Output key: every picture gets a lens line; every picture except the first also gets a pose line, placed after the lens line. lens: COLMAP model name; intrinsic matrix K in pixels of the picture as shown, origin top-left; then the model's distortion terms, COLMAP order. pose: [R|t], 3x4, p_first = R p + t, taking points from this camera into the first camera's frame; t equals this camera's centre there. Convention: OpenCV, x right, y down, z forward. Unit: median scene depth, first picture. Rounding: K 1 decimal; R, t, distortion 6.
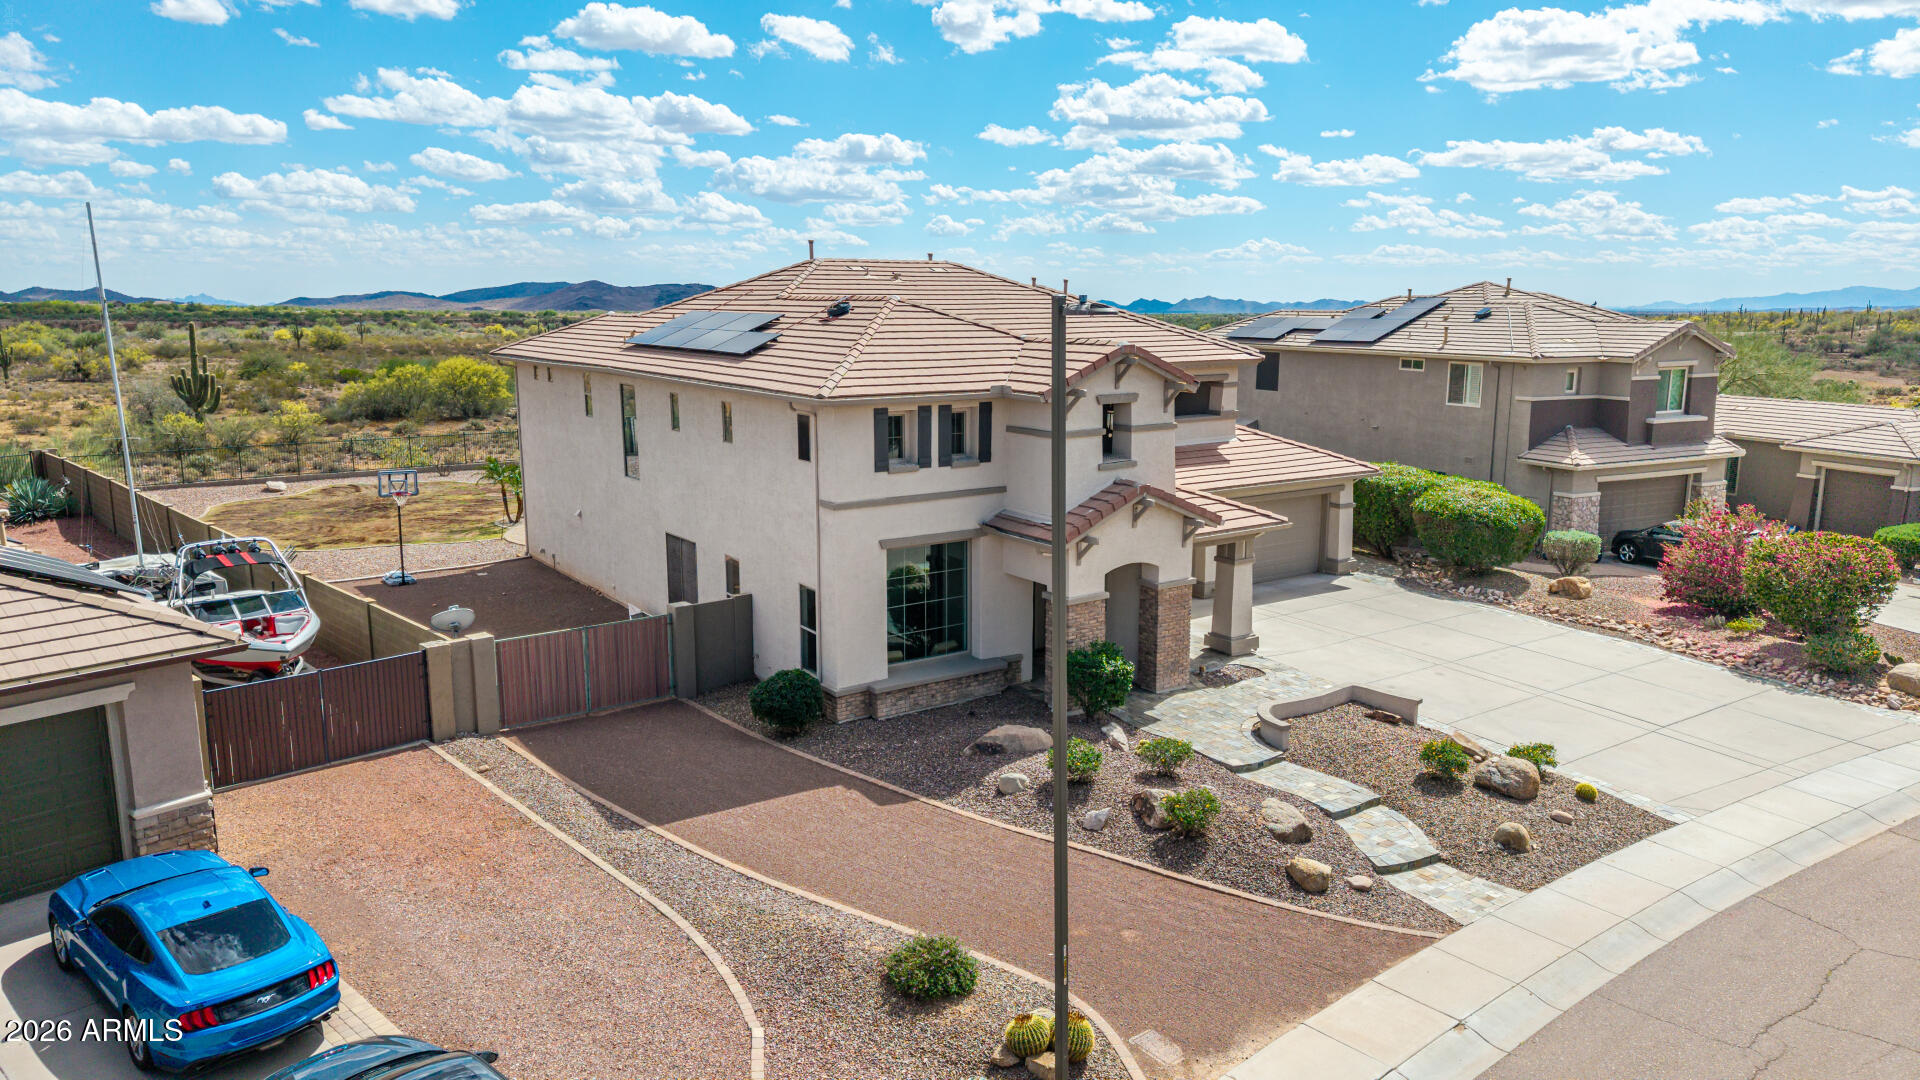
lens RADIAL K [[1285.9, 0, 960.0], [0, 1285.9, 540.0], [0, 0, 1]] dist [0.022508, -0.021541]
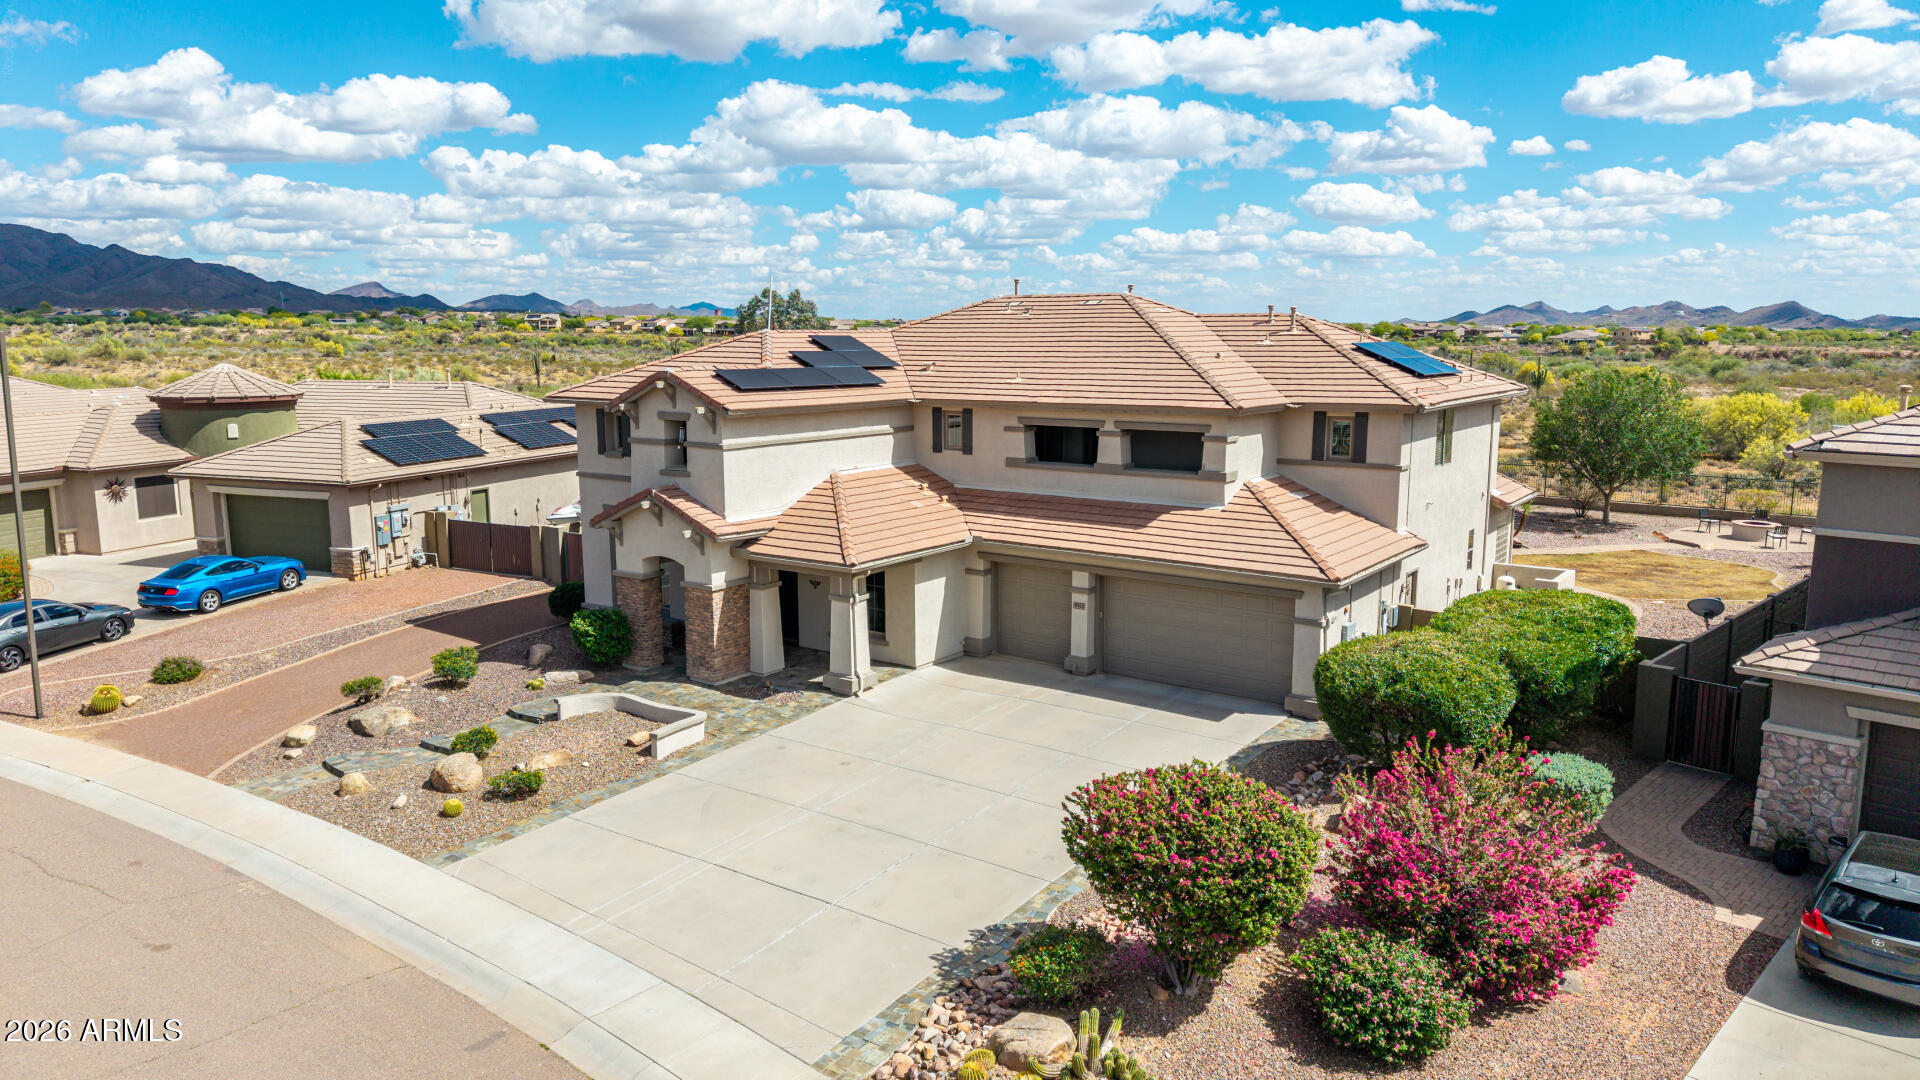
lens RADIAL K [[1285.9, 0, 960.0], [0, 1285.9, 540.0], [0, 0, 1]] dist [0.022508, -0.021541]
pose [[0.335252, 0.153113, -0.929603, 1.349068], [-0.173048, 0.979926, 0.098993, -0.164158], [0.926100, 0.127678, 0.355018, 0.854754]]
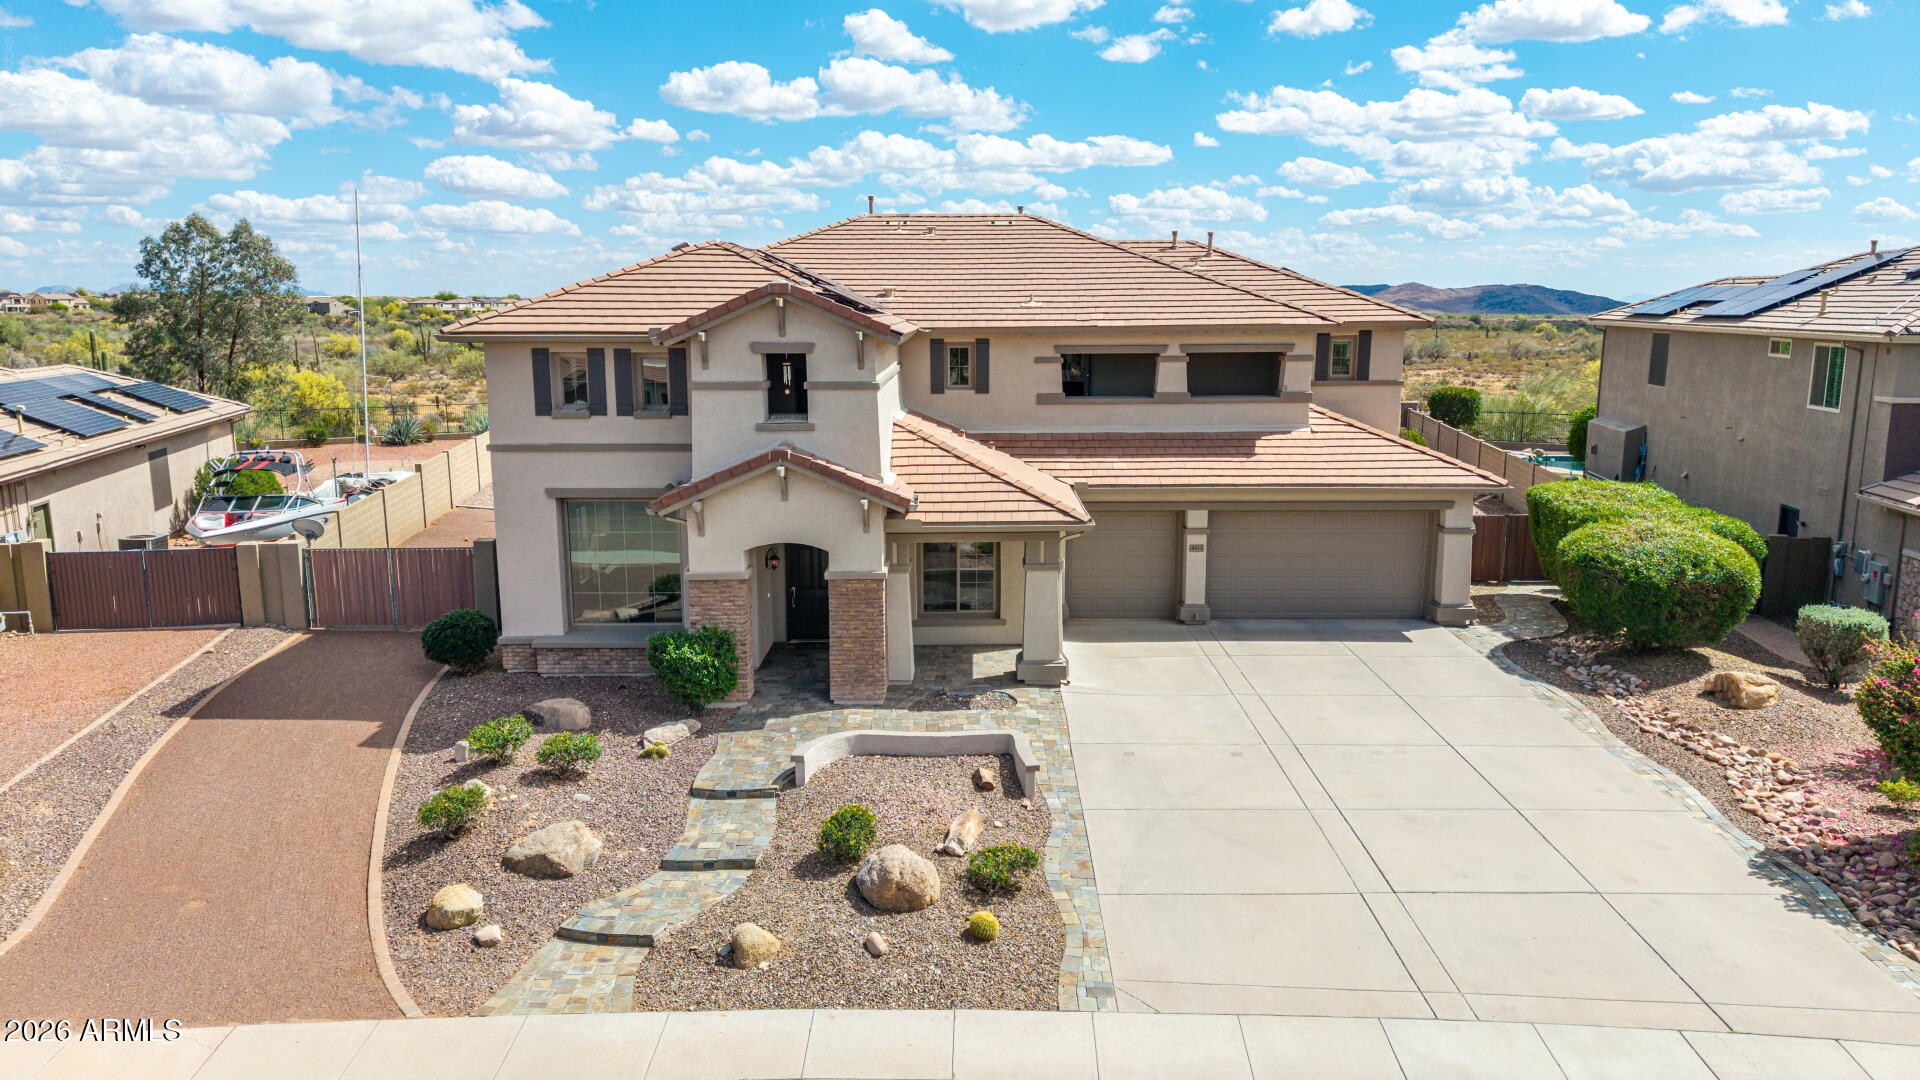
lens RADIAL K [[1285.9, 0, 960.0], [0, 1285.9, 540.0], [0, 0, 1]] dist [0.022508, -0.021541]
pose [[0.821148, 0.101802, -0.561562, 0.722680], [-0.103387, 0.994217, 0.029056, -0.020764], [0.561273, 0.034198, 0.826924, 0.373461]]
